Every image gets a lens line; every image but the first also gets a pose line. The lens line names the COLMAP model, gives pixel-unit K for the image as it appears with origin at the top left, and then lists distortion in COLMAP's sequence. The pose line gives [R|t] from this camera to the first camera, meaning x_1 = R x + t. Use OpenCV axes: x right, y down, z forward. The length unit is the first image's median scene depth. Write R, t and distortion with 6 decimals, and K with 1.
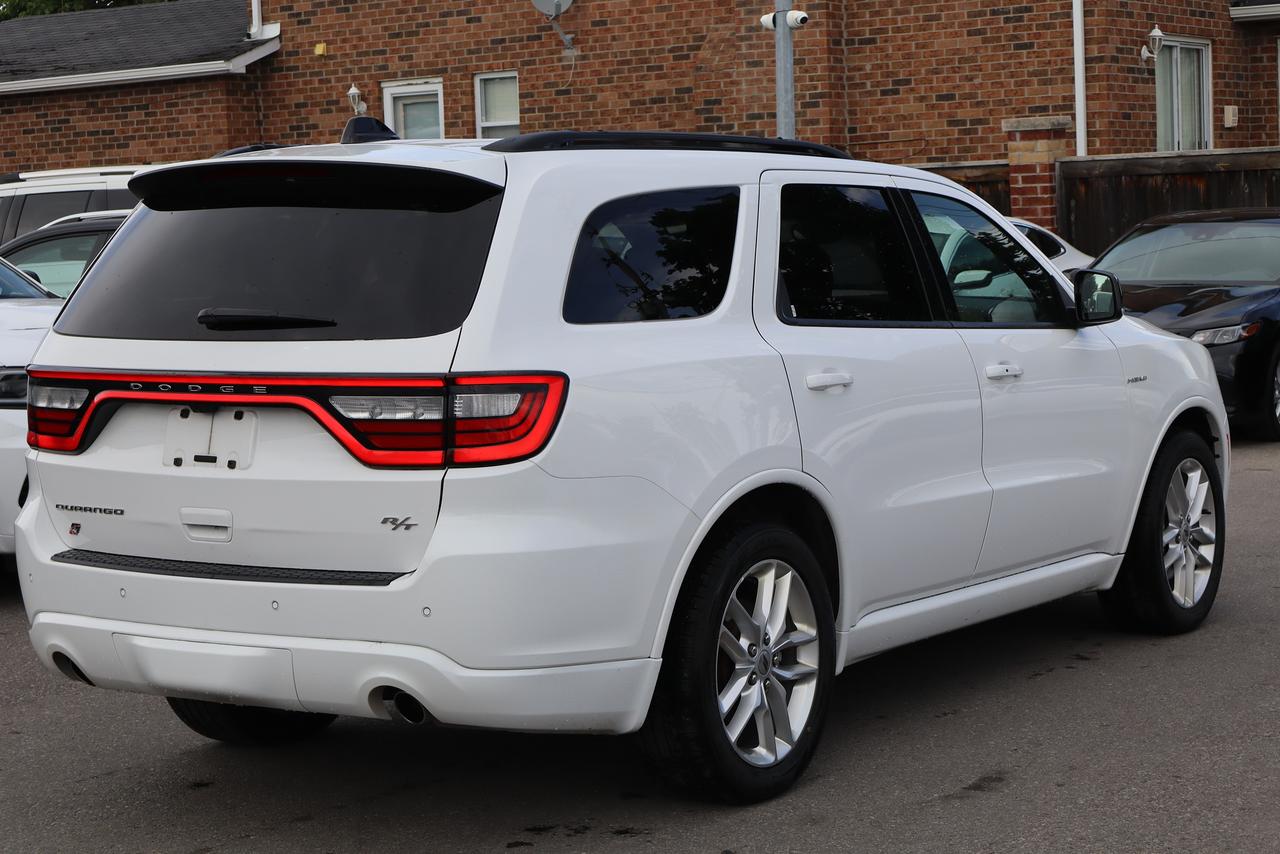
lens RADIAL K [[2557.1, 0, 640.0], [0, 2557.1, 427.0], [0, 0, 1]] dist [-0.022936, -0.027642]
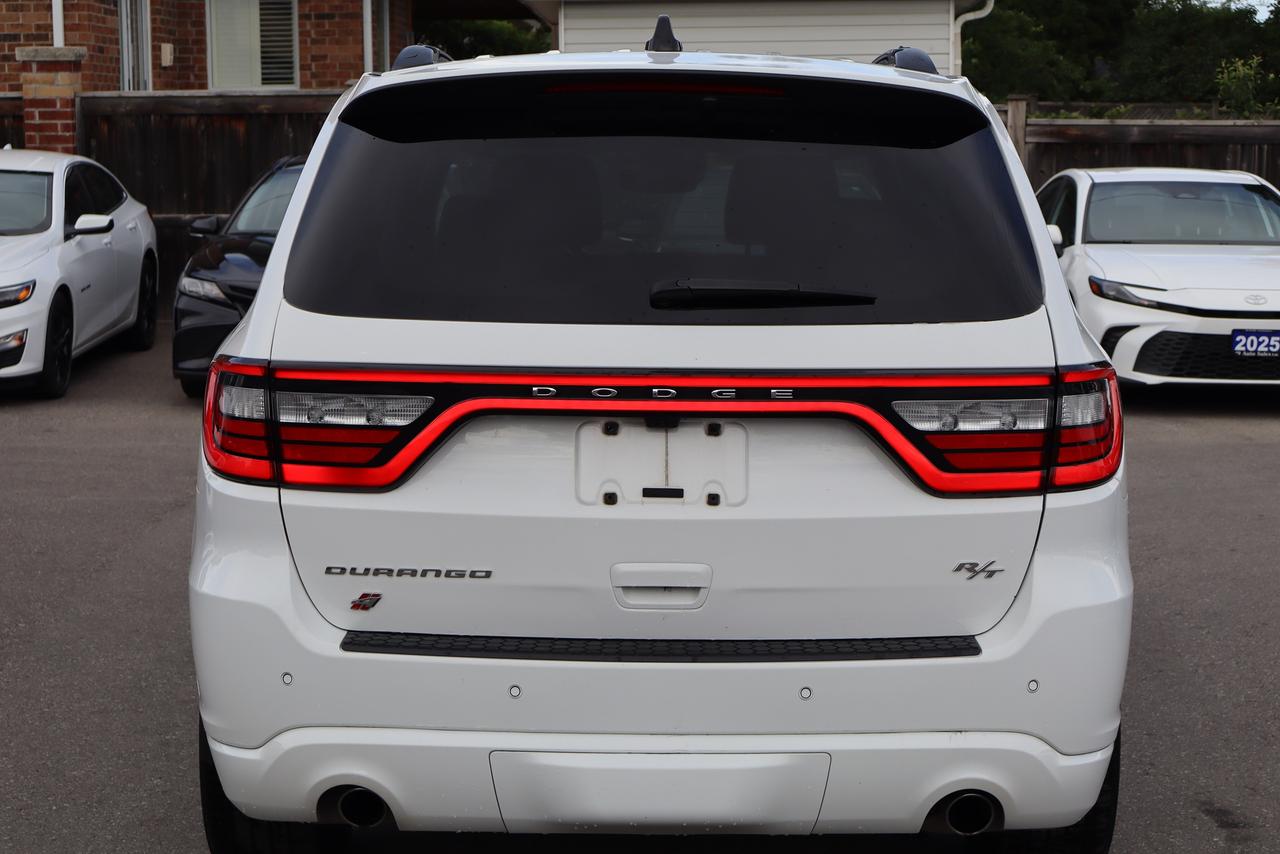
lens RADIAL K [[2557.1, 0, 640.0], [0, 2557.1, 427.0], [0, 0, 1]] dist [-0.022936, -0.027642]
pose [[0.836967, -0.030367, 0.546410, -0.536591], [0.018173, 0.999451, 0.027709, -0.024240], [-0.546952, -0.013261, 0.837059, 0.398277]]
